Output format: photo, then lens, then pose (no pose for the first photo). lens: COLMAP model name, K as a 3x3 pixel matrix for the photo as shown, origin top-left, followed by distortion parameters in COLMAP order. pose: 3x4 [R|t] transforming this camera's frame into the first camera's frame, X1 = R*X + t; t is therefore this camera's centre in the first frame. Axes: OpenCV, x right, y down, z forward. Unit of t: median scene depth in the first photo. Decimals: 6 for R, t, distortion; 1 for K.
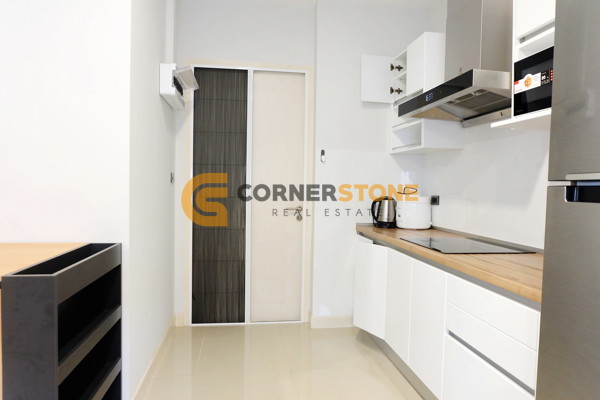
lens RADIAL K [[415.3, 0, 301.8], [0, 415.3, 198.8], [0, 0, 1]] dist [-0.053338, 0.044870]
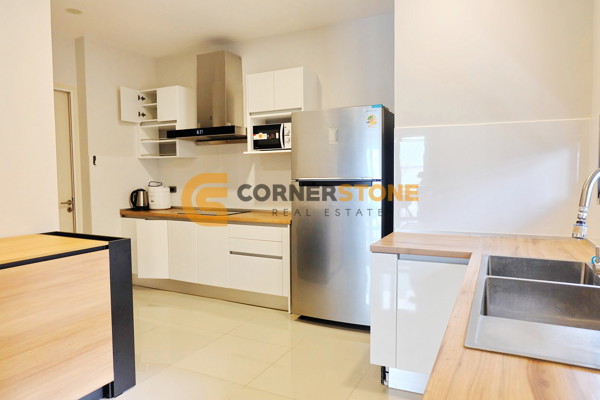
lens RADIAL K [[415.3, 0, 297.8], [0, 415.3, 197.9], [0, 0, 1]] dist [-0.053338, 0.044870]
pose [[0.580445, -0.069670, 0.811314, -0.656730], [0.041355, 0.997570, 0.056077, -0.031620], [-0.813249, 0.001002, 0.581915, -0.279379]]
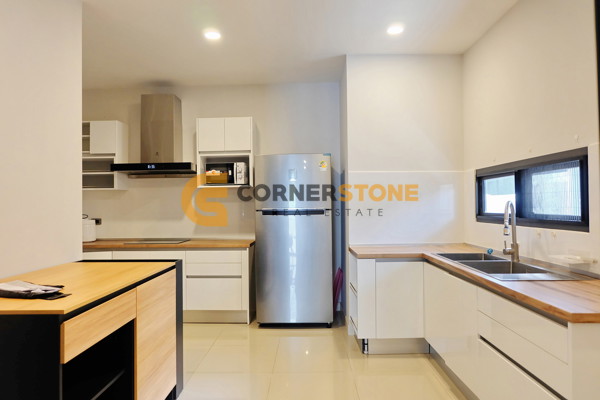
lens RADIAL K [[415.3, 0, 302.3], [0, 415.3, 202.7], [0, 0, 1]] dist [-0.053338, 0.044870]
pose [[0.160515, -0.015333, 0.986914, -1.050479], [0.042302, 0.999067, 0.008642, -0.046871], [-0.986126, 0.040362, 0.161014, 0.000377]]
